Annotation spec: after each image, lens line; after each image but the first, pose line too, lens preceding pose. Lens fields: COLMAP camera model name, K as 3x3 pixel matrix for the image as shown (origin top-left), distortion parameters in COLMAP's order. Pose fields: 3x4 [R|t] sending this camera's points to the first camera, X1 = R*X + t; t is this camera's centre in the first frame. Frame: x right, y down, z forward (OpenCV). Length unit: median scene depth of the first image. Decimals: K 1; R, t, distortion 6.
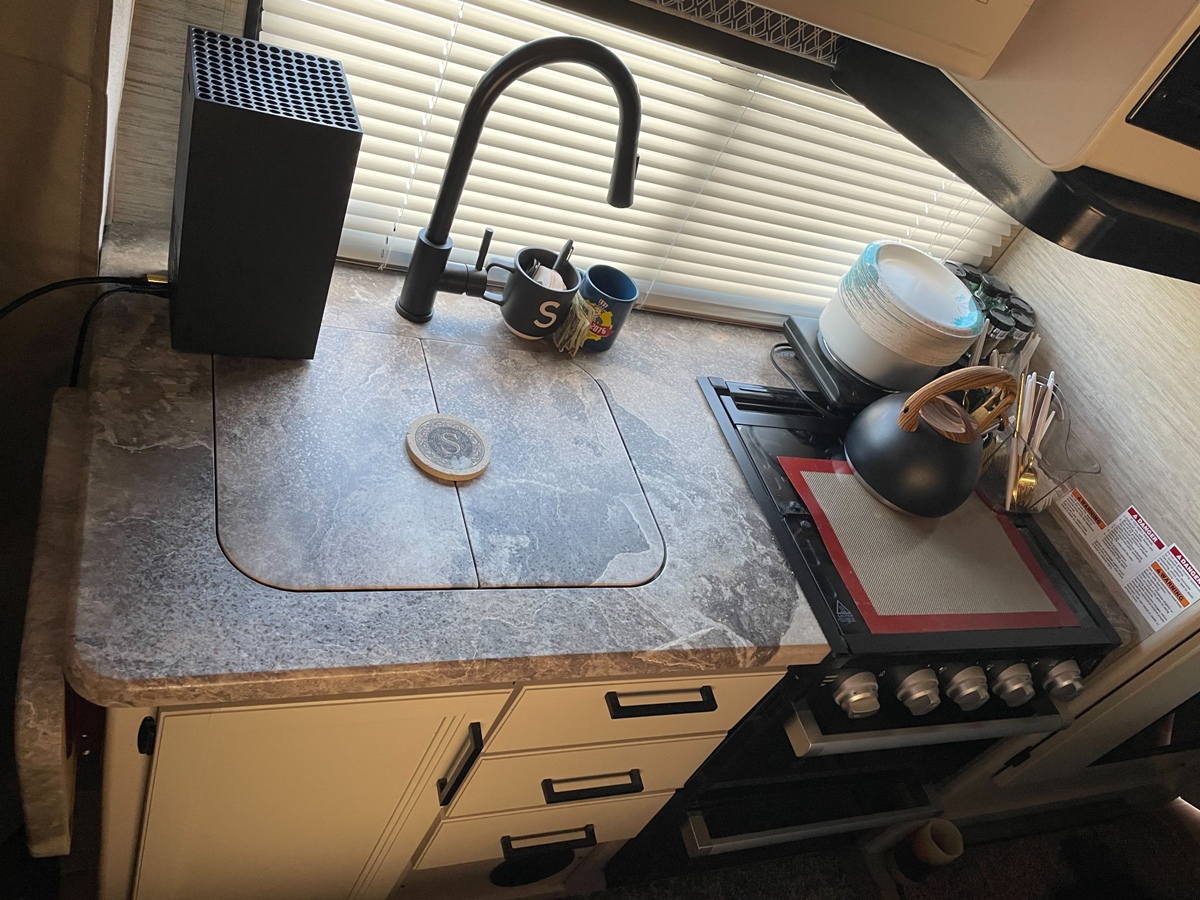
lens RADIAL K [[919.3, 0, 600.0], [0, 919.3, 450.0], [0, 0, 1]] dist [0.073661, -0.084033]
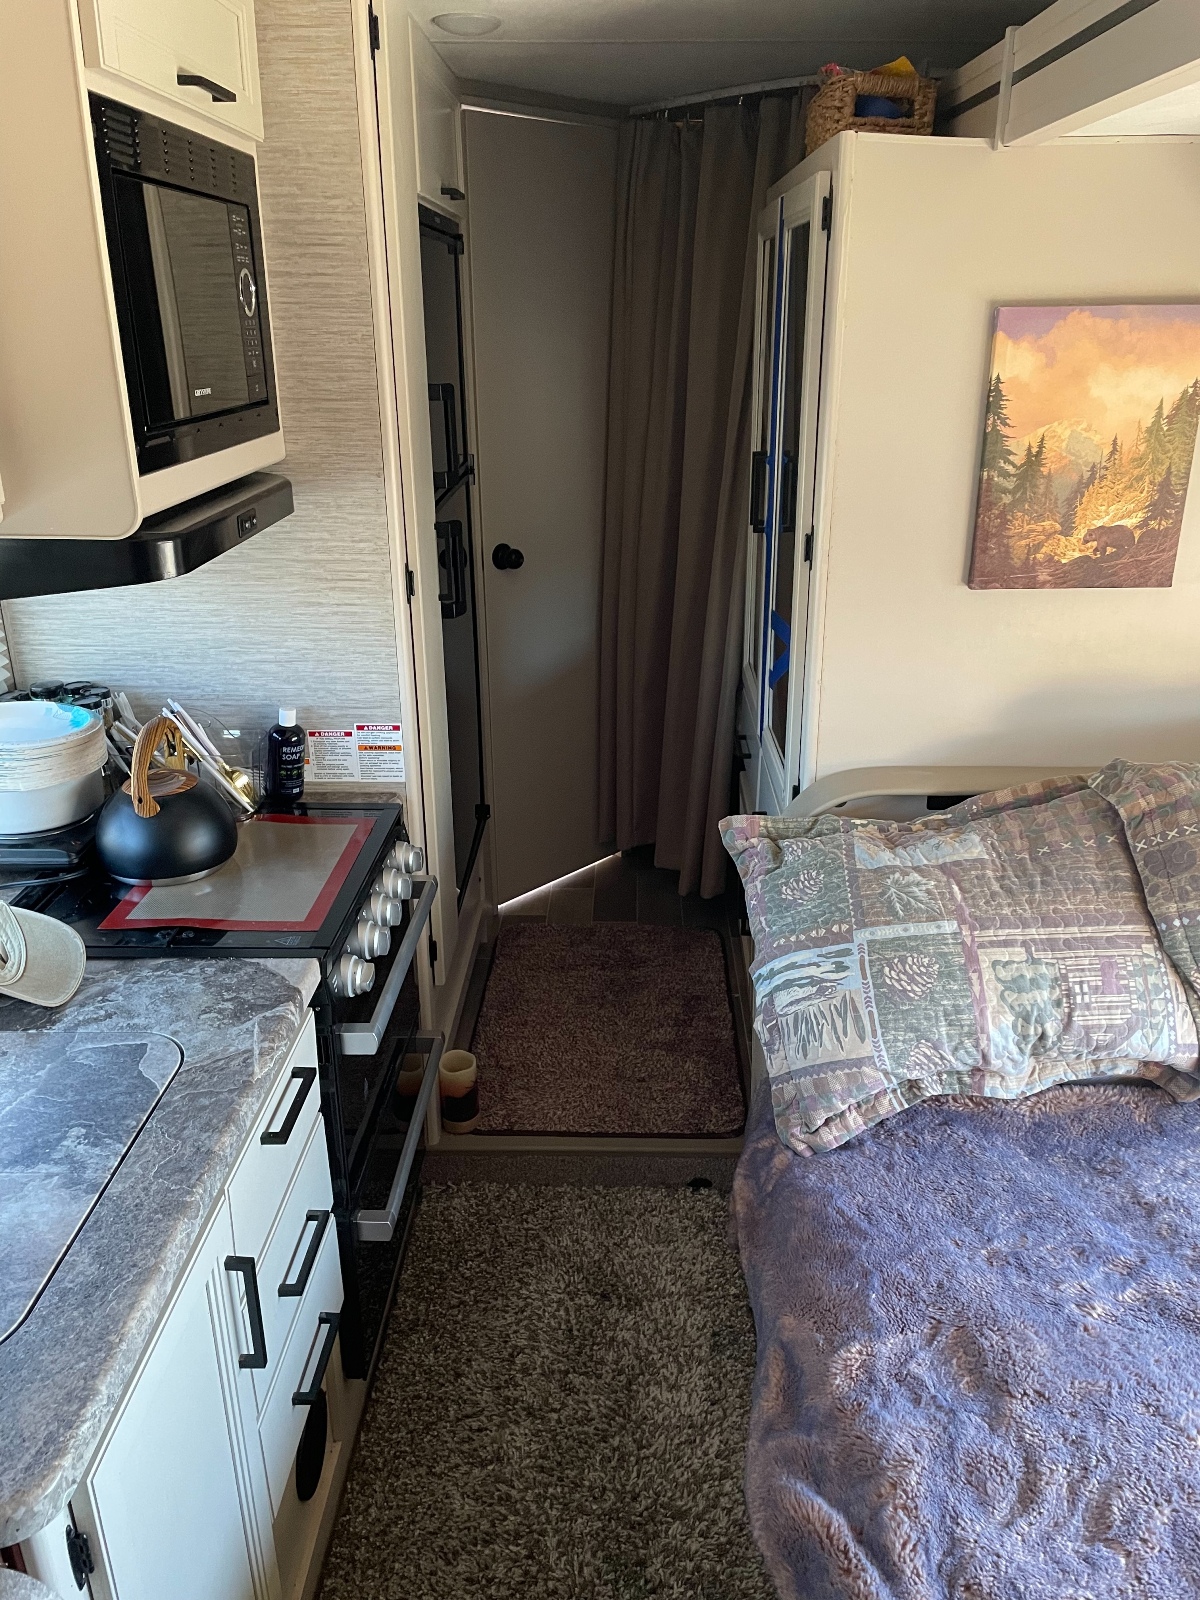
lens RADIAL K [[1225.7, 0, 600.0], [0, 1225.7, 800.0], [0, 0, 1]] dist [0.073661, -0.084033]
pose [[0.302818, -0.673526, 0.674288, -0.423972], [0.736224, 0.614599, 0.283272, -0.055348], [-0.605208, 0.410647, 0.681977, -0.223436]]
